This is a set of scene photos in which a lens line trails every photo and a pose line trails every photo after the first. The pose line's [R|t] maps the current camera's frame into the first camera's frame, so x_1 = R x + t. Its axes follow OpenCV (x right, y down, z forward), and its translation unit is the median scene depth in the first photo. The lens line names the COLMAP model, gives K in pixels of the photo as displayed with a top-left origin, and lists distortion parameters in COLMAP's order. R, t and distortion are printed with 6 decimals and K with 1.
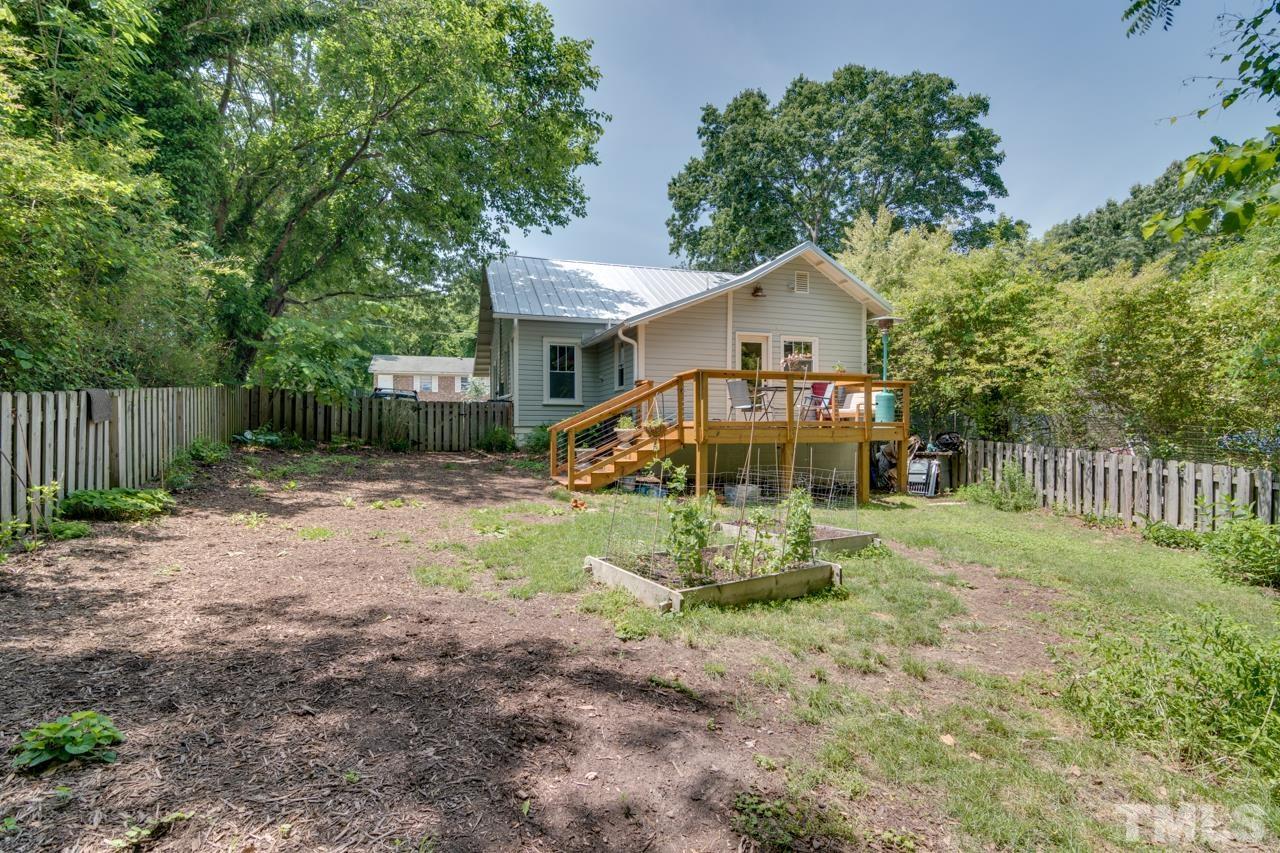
lens RADIAL K [[612.0, 0, 640.5], [0, 612.0, 427.9], [0, 0, 1]] dist [-0.004696, 0.005798]
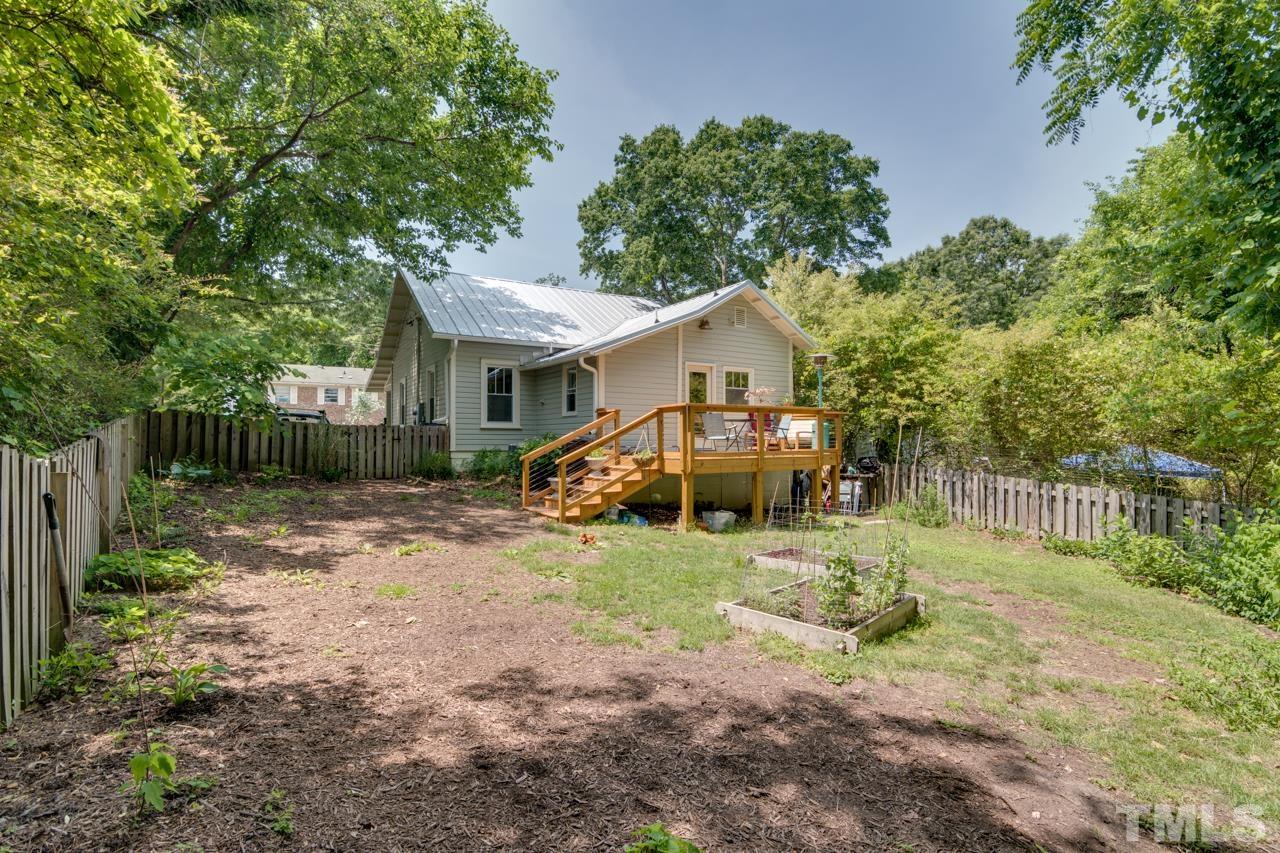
lens RADIAL K [[612.0, 0, 640.9], [0, 612.0, 428.9], [0, 0, 1]] dist [-0.004696, 0.005798]
pose [[0.972041, 0.003407, 0.234785, -0.170329], [0.000237, 0.999880, -0.015493, -0.026844], [-0.234809, 0.015115, 0.971924, -0.001259]]
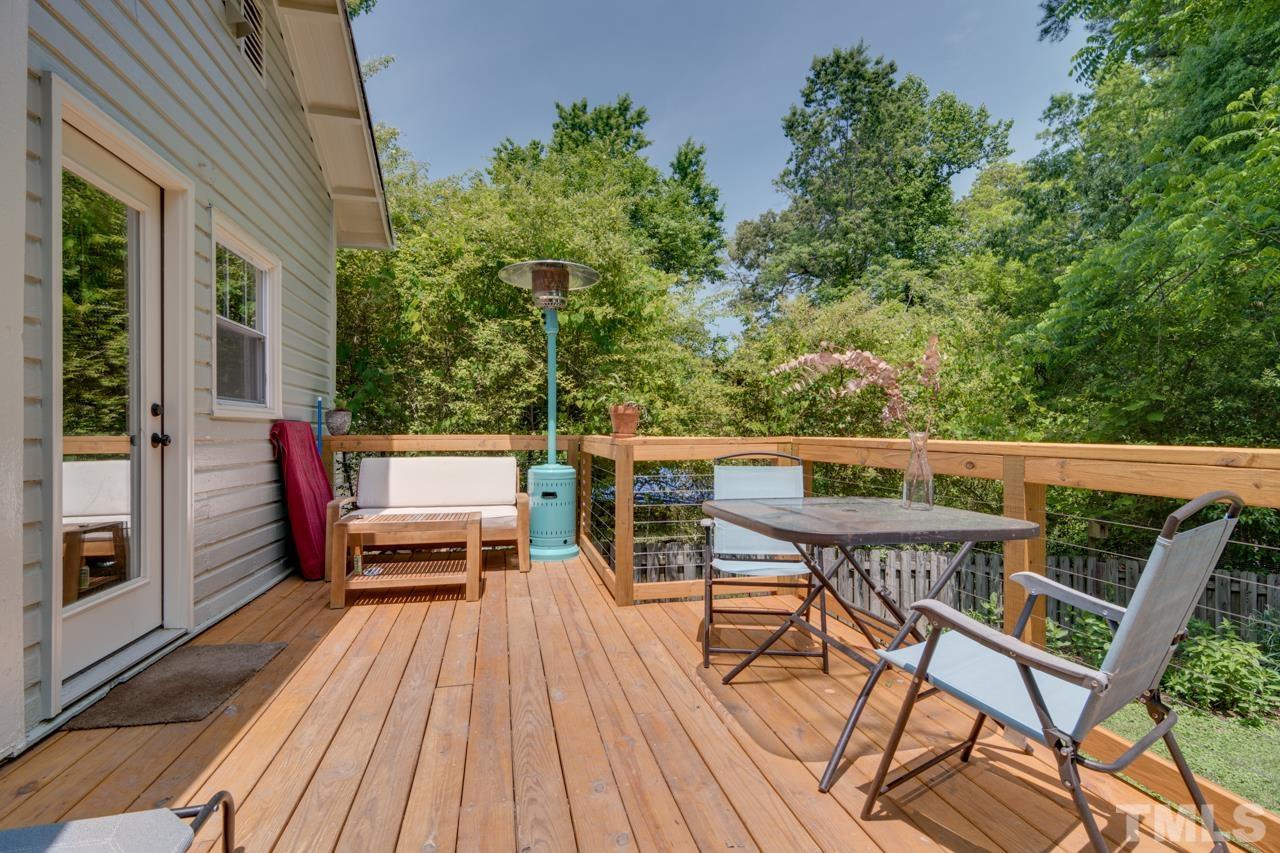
lens RADIAL K [[612.0, 0, 640.4], [0, 612.0, 429.3], [0, 0, 1]] dist [-0.004696, 0.005798]
pose [[0.086612, -0.000275, 0.996242, 0.022826], [-0.000287, 1.000000, 0.000301, -0.075824], [-0.996242, -0.000312, 0.086612, 0.877231]]
